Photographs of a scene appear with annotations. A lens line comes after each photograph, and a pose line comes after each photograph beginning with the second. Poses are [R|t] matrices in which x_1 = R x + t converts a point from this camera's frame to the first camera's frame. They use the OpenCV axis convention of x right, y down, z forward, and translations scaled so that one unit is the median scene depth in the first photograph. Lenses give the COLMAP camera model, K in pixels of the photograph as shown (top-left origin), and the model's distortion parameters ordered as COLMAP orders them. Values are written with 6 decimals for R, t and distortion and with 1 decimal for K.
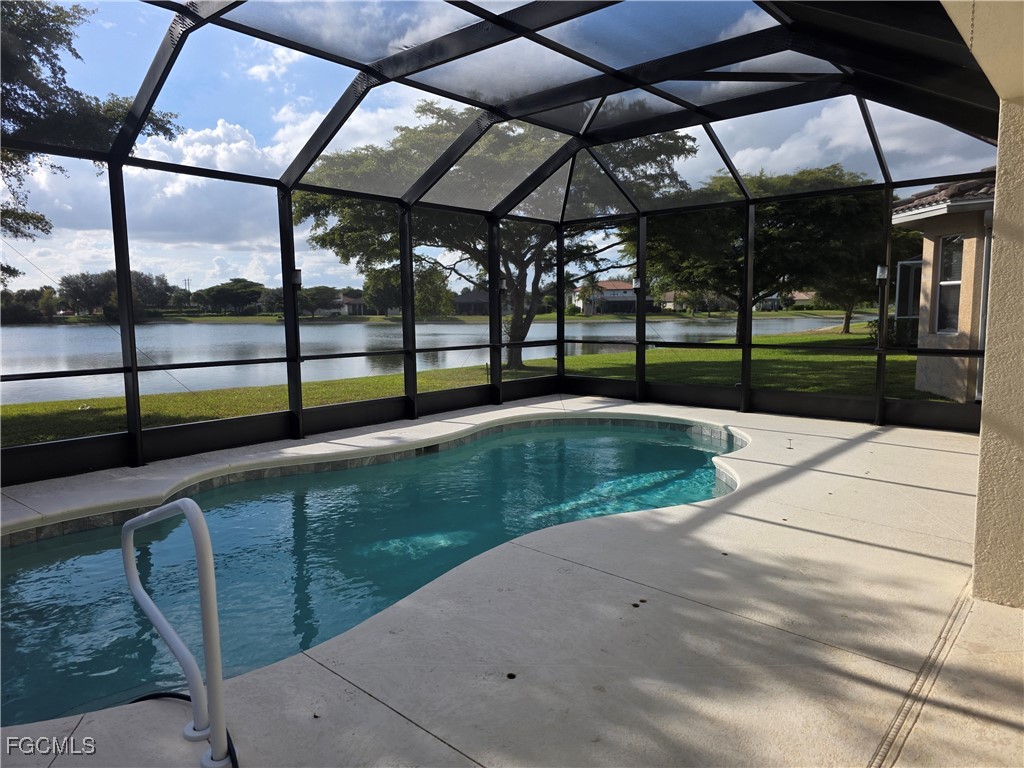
lens RADIAL K [[692.8, 0, 512.0], [0, 692.8, 384.0], [0, 0, 1]] dist [0.037638, -0.003707]
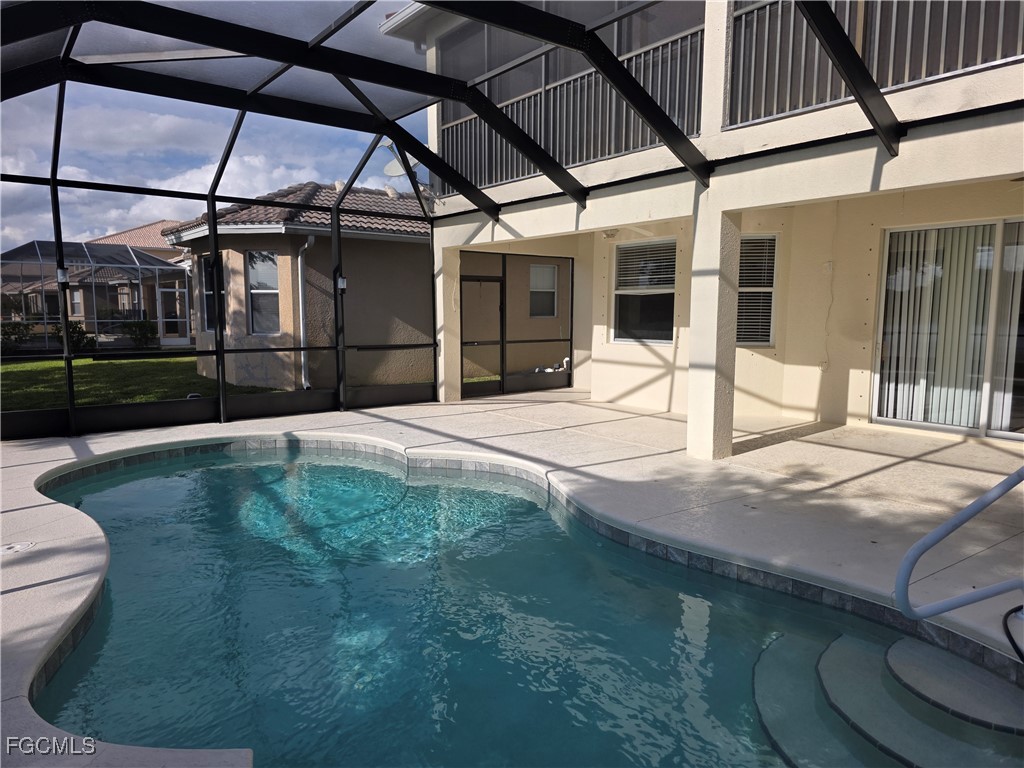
lens RADIAL K [[679.6, 0, 512.0], [0, 679.6, 384.0], [0, 0, 1]] dist [0.113053, -0.092427]
pose [[0.196691, -0.101077, 0.975242, -0.478752], [0.103912, 0.991219, 0.081776, -0.045229], [-0.974944, 0.085254, 0.205467, 0.409875]]
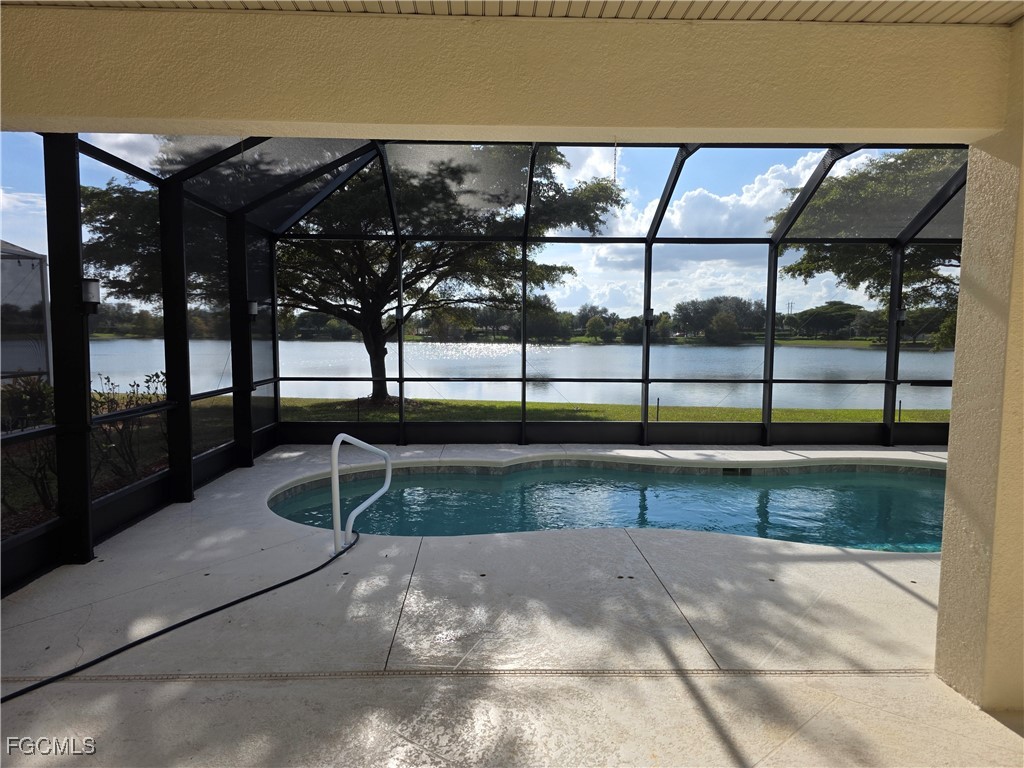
lens RADIAL K [[702.3, 0, 493.7], [0, 702.3, 401.4], [0, 0, 1]] dist [0.079000, -0.055555]
pose [[0.667633, 0.087338, -0.739349, 0.339112], [-0.094102, 0.995030, 0.032567, -0.011095], [0.738519, 0.047832, 0.672534, -0.029012]]
